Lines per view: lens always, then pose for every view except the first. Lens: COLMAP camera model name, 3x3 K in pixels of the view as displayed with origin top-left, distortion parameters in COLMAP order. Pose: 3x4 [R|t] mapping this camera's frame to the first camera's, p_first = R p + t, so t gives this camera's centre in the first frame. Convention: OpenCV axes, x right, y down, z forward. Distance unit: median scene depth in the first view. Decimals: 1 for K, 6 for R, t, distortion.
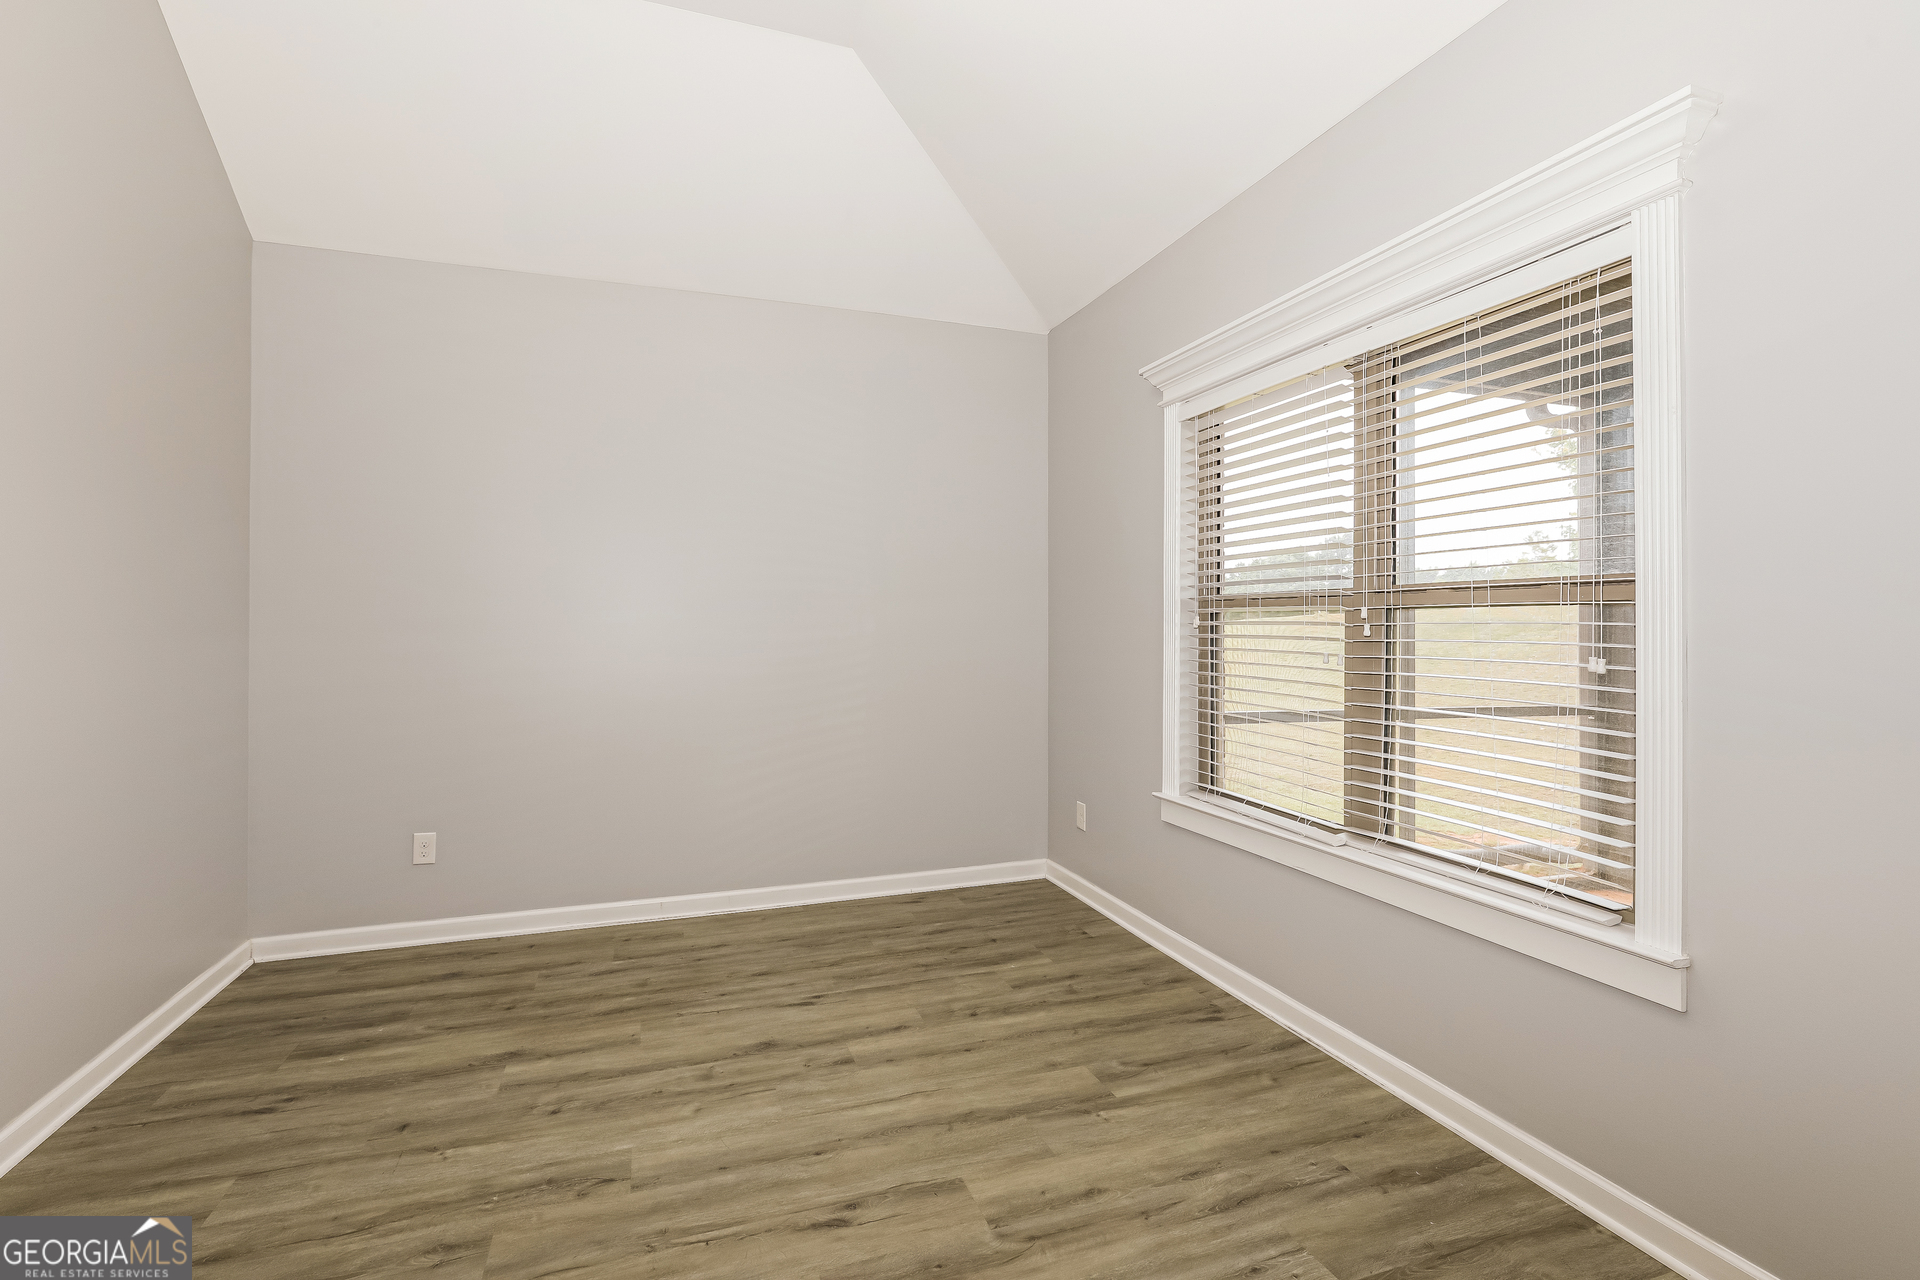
lens RADIAL K [[878.9, 0, 960.0], [0, 878.9, 640.0], [0, 0, 1]] dist [0.000033, 0.000091]
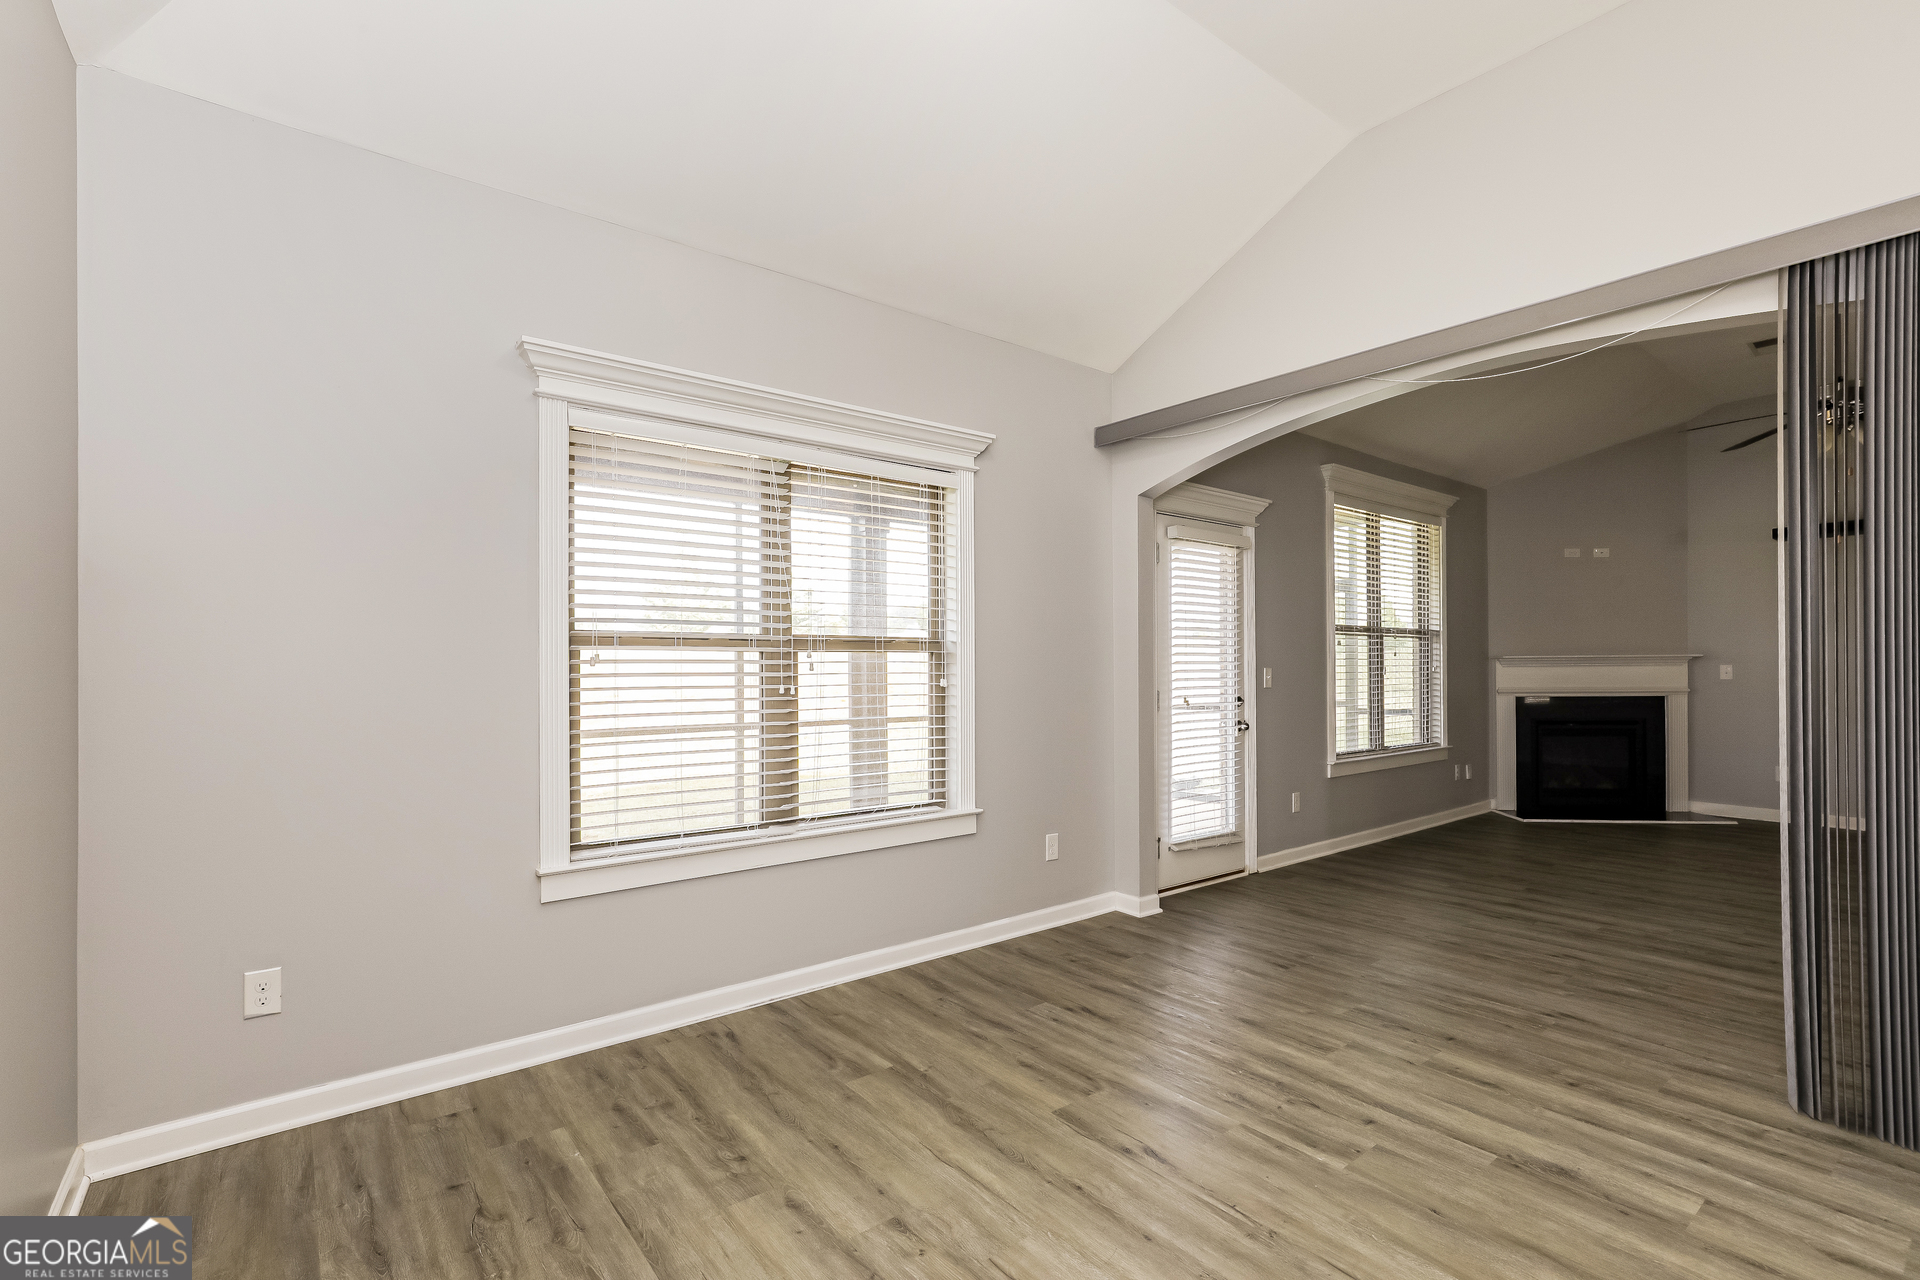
lens RADIAL K [[888.8, 0, 963.0], [0, 888.8, 660.4], [0, 0, 1]] dist [-0.001071, 0.000004]
pose [[-0.337580, 0.011964, 0.941221, -0.929531], [0.022524, 0.999736, -0.004630, 0.001089], [-0.941027, 0.019637, -0.337760, 1.273257]]
